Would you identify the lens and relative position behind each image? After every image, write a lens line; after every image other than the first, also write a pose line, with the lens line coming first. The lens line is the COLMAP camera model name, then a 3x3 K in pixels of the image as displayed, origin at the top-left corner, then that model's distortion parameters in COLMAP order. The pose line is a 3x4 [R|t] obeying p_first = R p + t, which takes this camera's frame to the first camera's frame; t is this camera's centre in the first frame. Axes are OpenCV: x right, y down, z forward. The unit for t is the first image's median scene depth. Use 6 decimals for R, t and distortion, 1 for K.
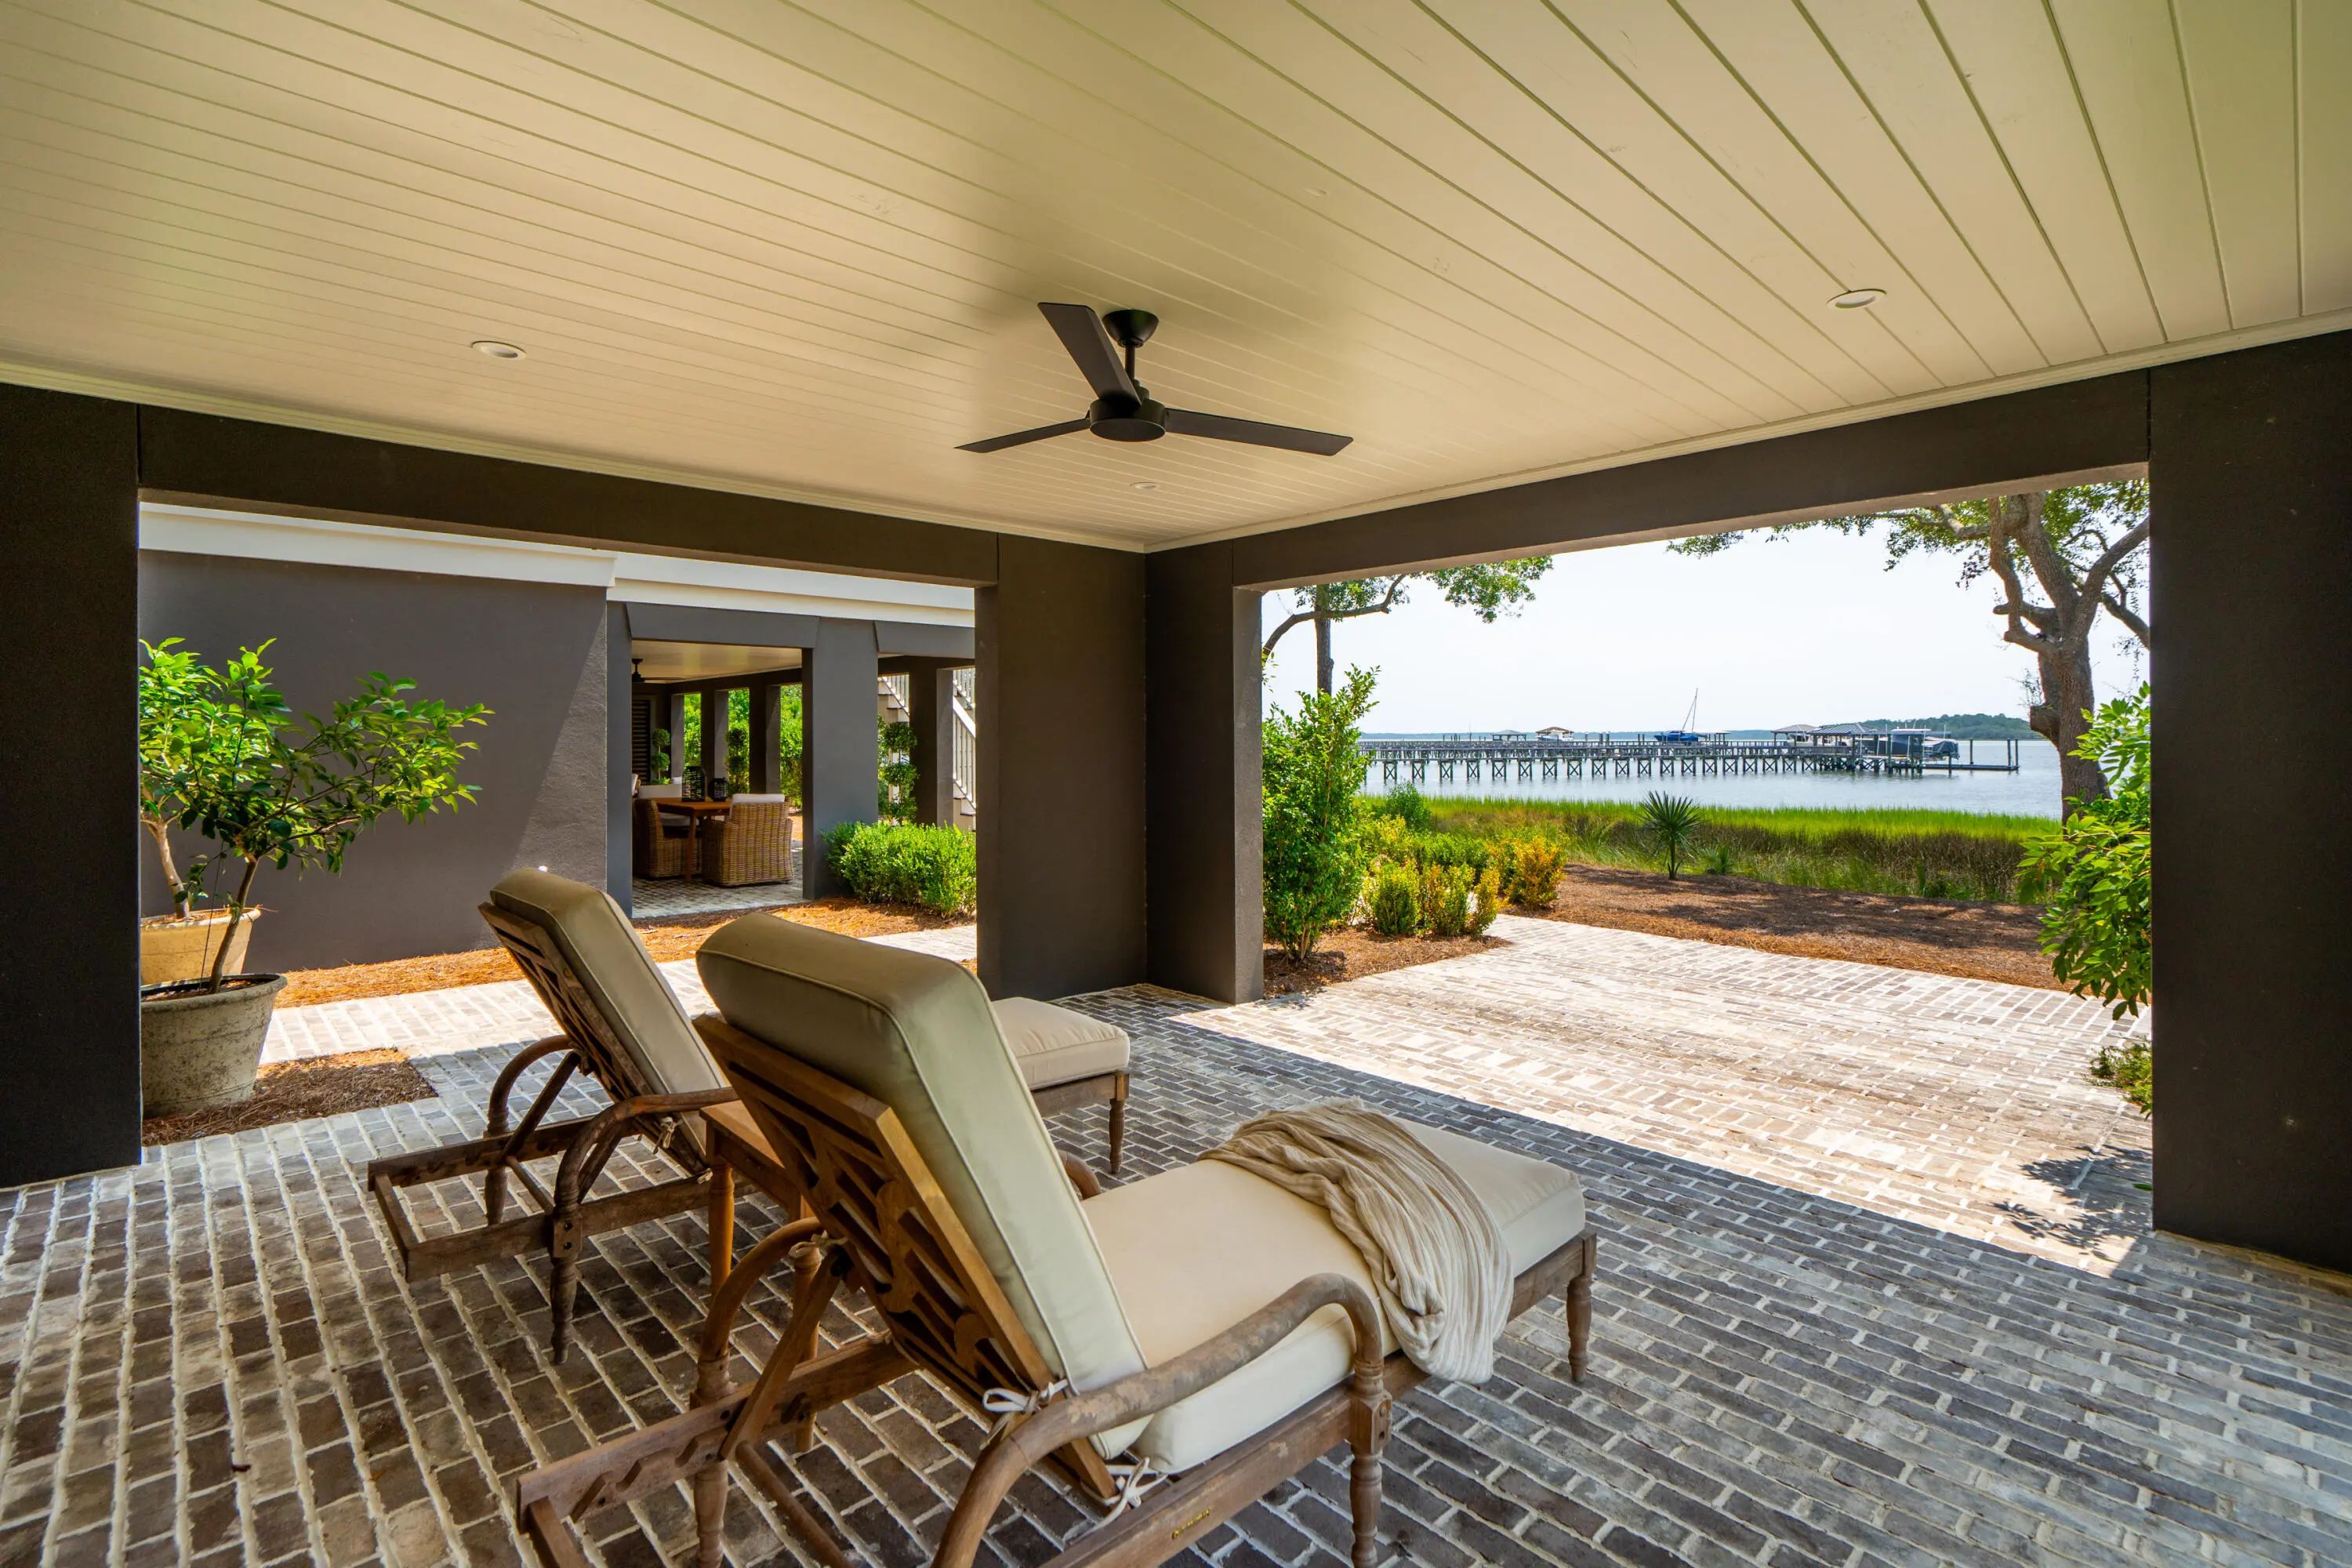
lens RADIAL K [[1067.7, 0, 1168.3], [0, 1067.7, 764.8], [0, 0, 1]] dist [-0.015722, 0.002630]
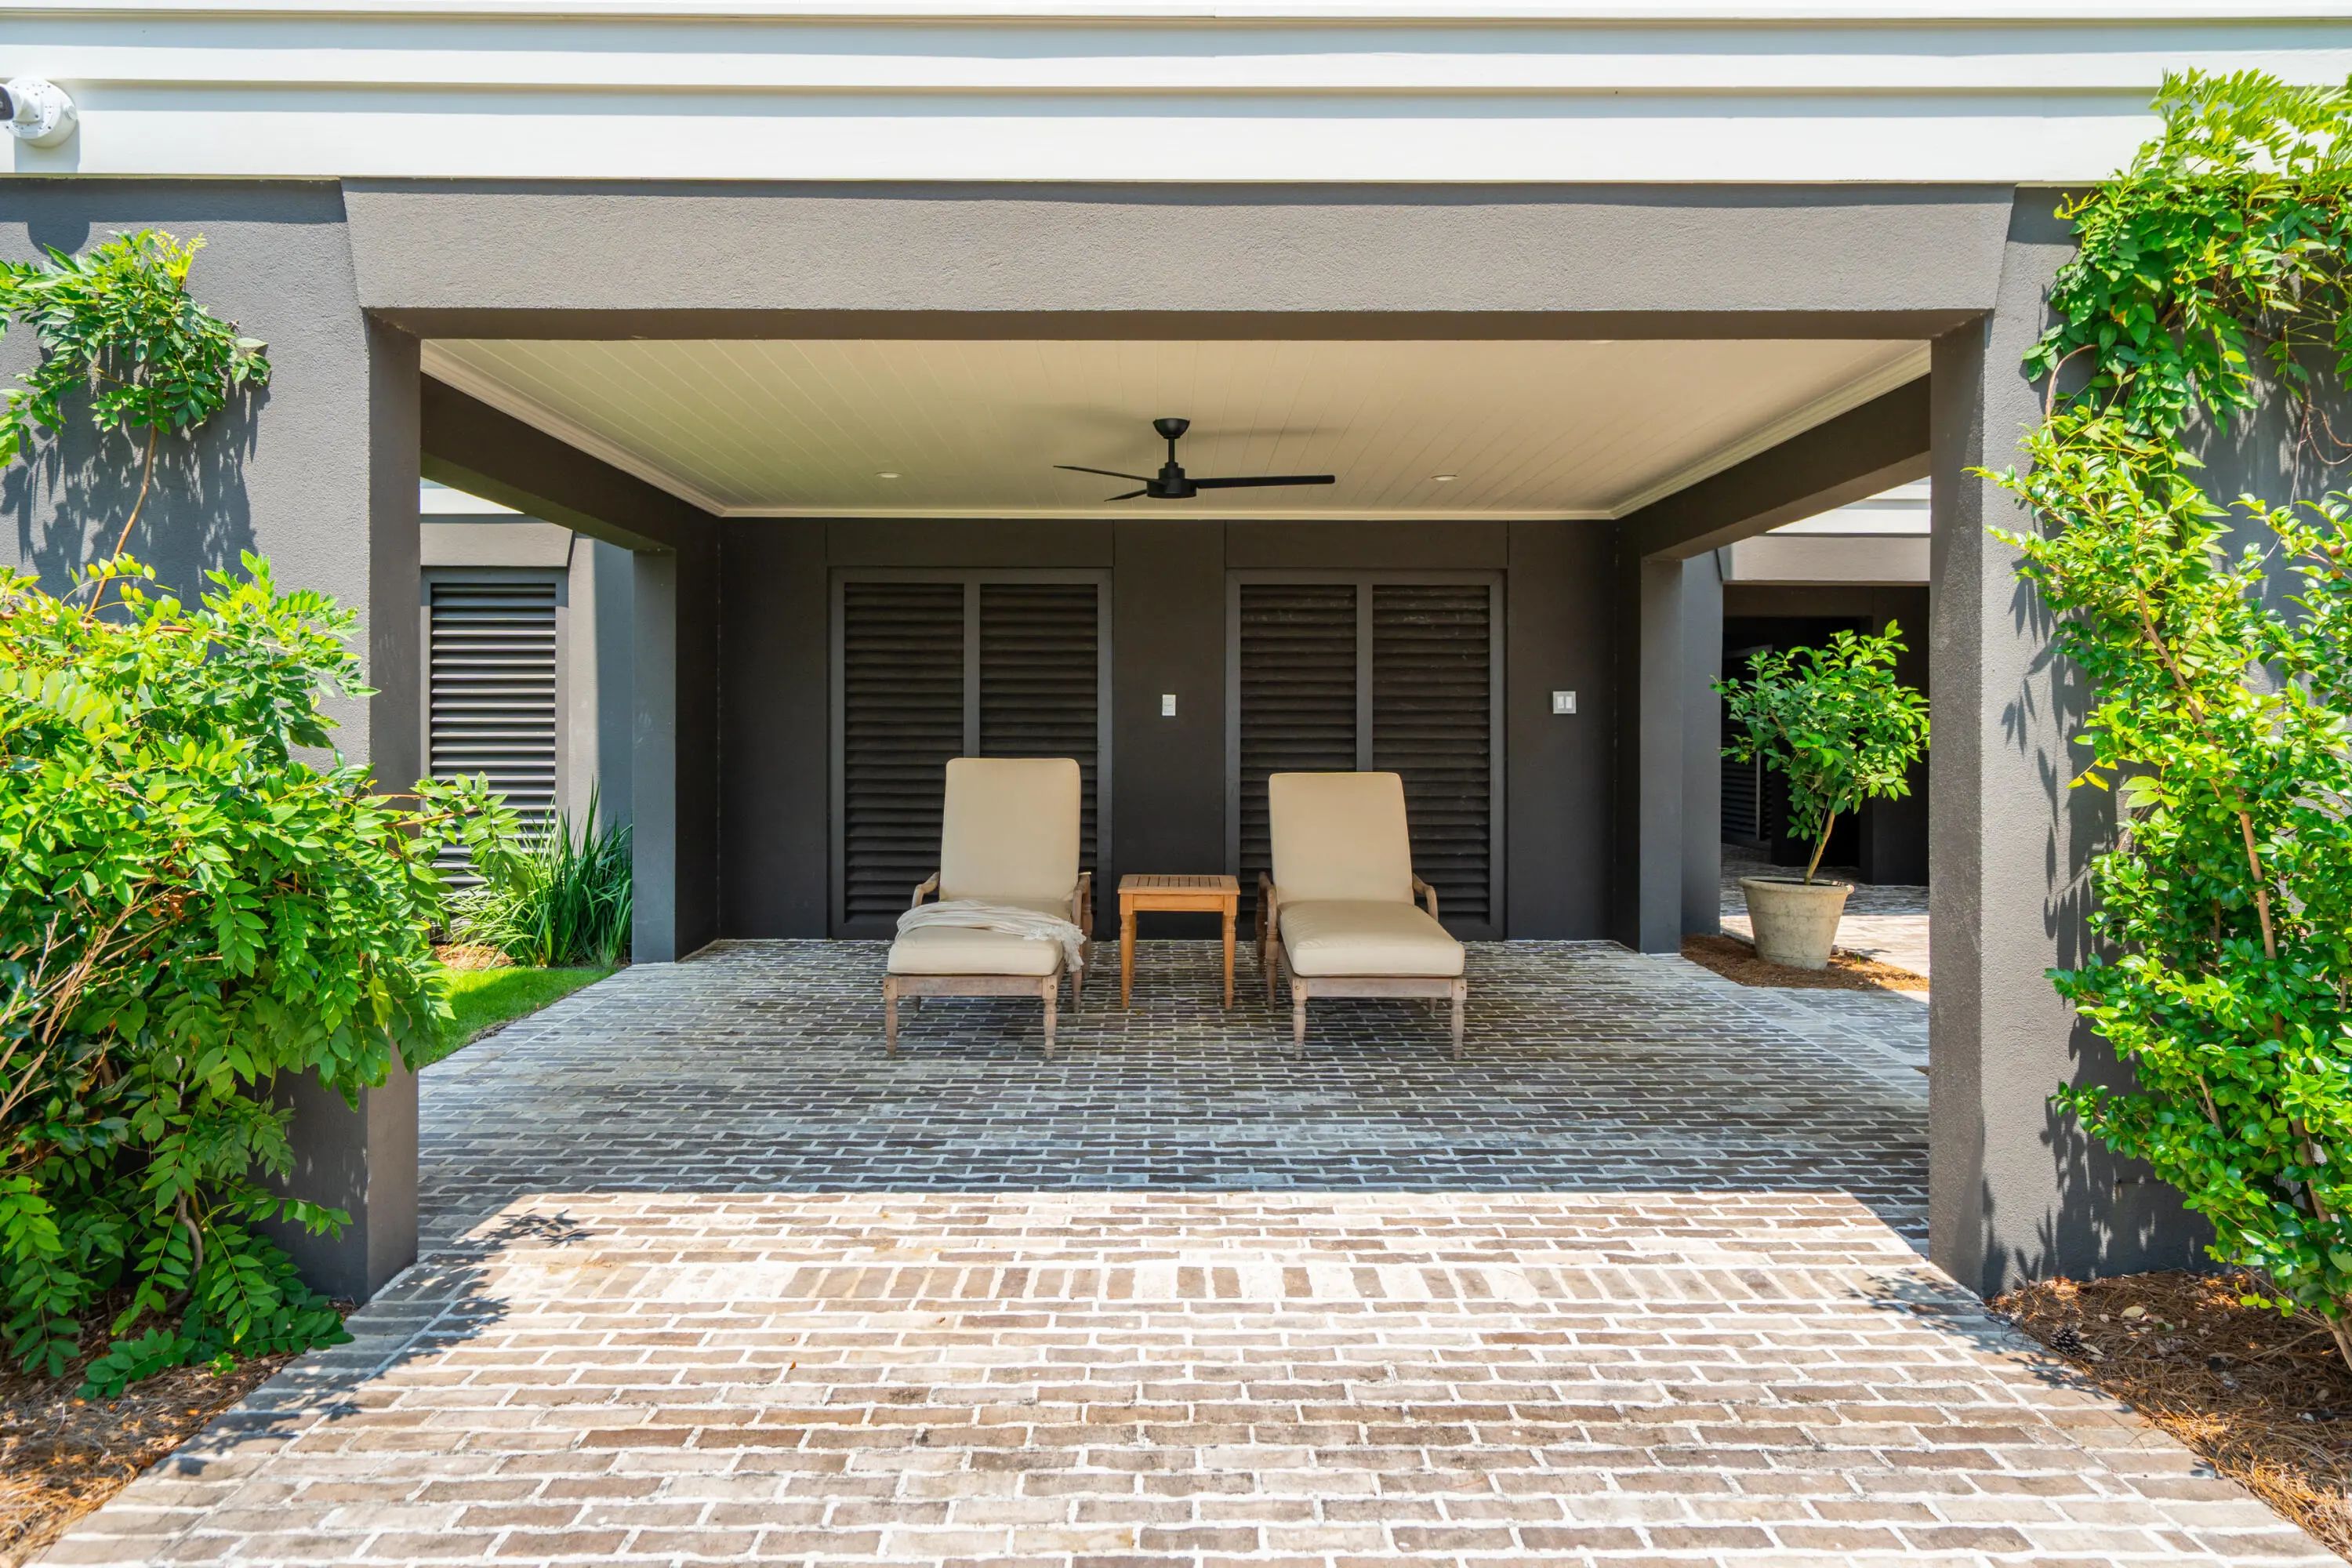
lens RADIAL K [[1472.1, 0, 1170.0], [0, 1472.1, 775.5], [0, 0, 1]] dist [0.002210, 0.000425]
pose [[-0.677183, 0.031850, -0.735125, 1.264601], [-0.007480, 0.998713, 0.050160, -0.006437], [0.735777, 0.039467, -0.676073, 2.032940]]
